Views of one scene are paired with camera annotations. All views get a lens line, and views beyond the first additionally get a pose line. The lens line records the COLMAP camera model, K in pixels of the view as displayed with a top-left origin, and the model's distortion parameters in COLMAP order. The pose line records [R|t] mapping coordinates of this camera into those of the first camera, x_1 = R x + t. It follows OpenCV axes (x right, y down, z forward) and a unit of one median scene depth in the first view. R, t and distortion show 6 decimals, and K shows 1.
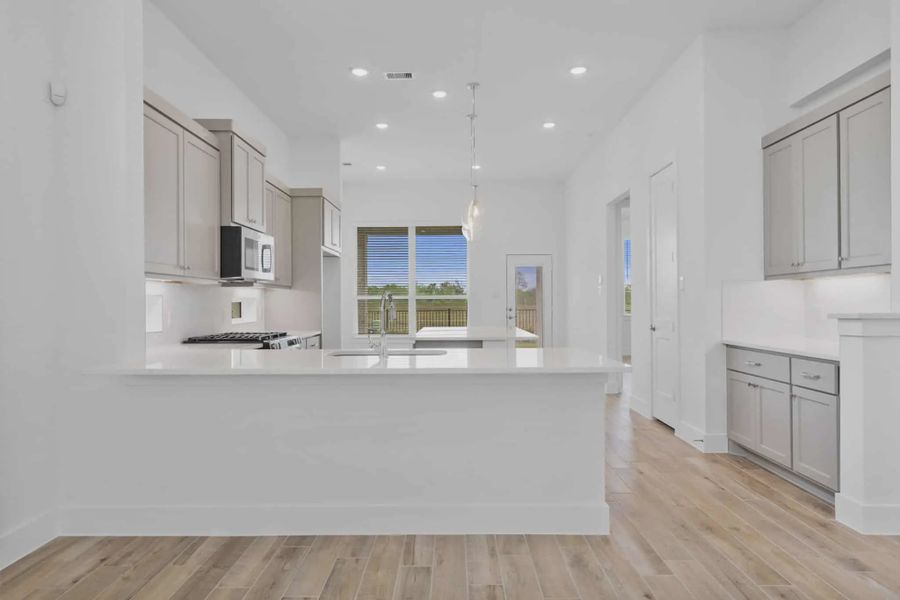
lens RADIAL K [[555.8, 0, 445.0], [0, 555.8, 303.0], [0, 0, 1]] dist [0.003377, -0.000243]
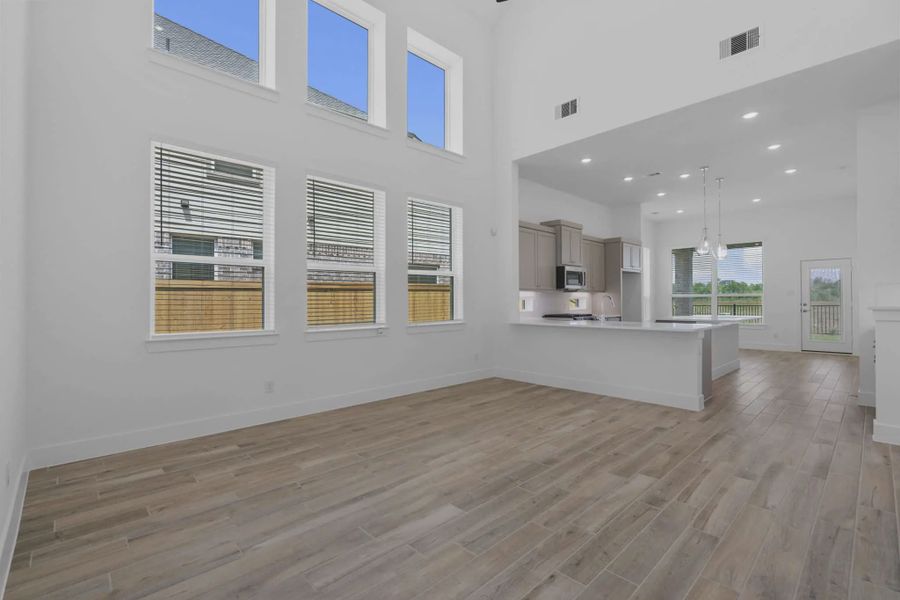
lens RADIAL K [[404.7, 0, 448.0], [0, 404.7, 297.6], [0, 0, 1]] dist [0.000104, 0.000012]
pose [[0.696269, -0.003650, -0.717772, 0.488936], [0.001514, 0.999992, -0.003616, -0.003597], [0.717779, 0.001431, 0.696269, -0.490577]]
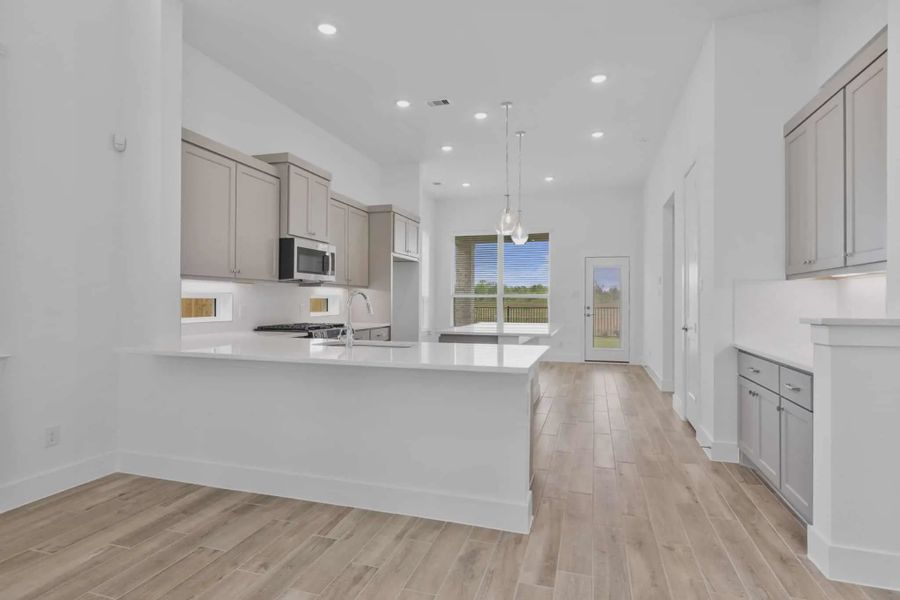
lens RADIAL K [[466.6, 0, 446.5], [0, 466.6, 298.7], [0, 0, 1]] dist [-0.000026, 0.000076]
pose [[0.957668, 0.008413, -0.287751, 0.263086], [-0.009476, 0.999952, -0.002301, -0.002839], [0.287718, 0.004930, 0.957702, 0.100594]]
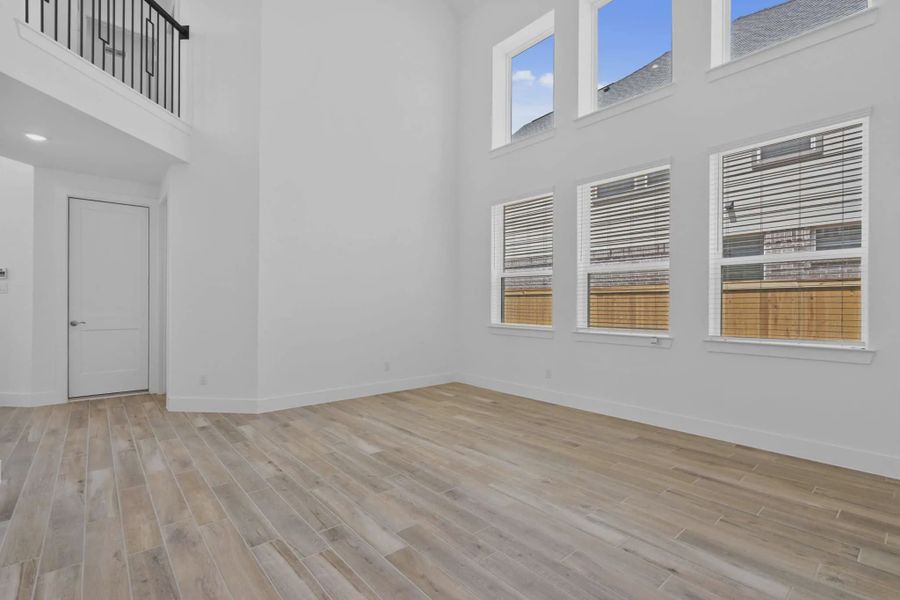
lens RADIAL K [[405.6, 0, 450.0], [0, 405.6, 300.0], [0, 0, 1]] dist [-0.000611, 0.000124]
pose [[-0.743662, -0.003416, -0.668548, 0.511249], [0.001858, 0.999973, -0.007177, -0.002327], [0.668554, -0.006580, -0.743635, 0.569574]]
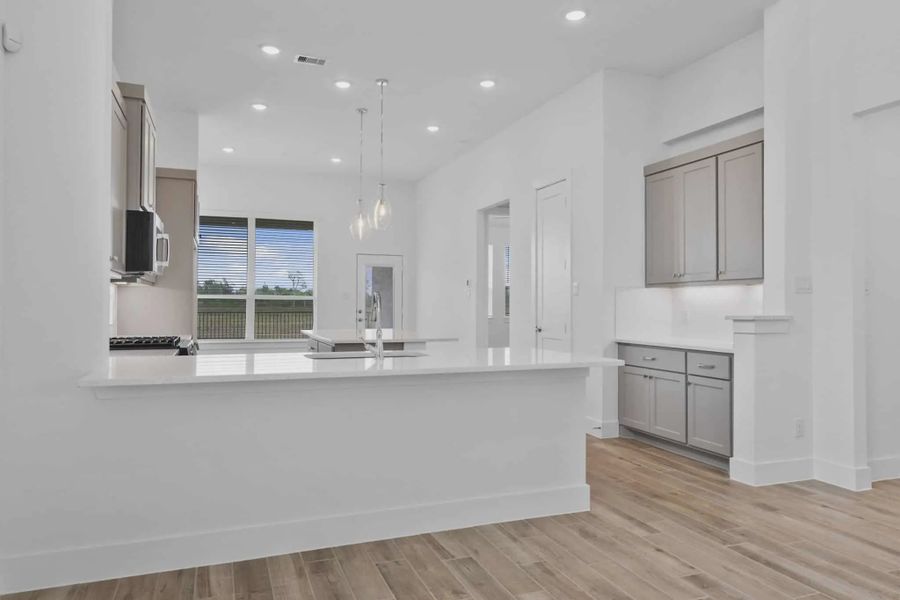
lens RADIAL K [[598.6, 0, 447.6], [0, 598.6, 297.9], [0, 0, 1]] dist [0.001526, 0.000884]
pose [[0.927870, 0.013959, 0.372642, -0.290357], [-0.009627, 0.999863, -0.013483, 0.001743], [-0.372779, 0.008923, 0.927877, -0.019388]]
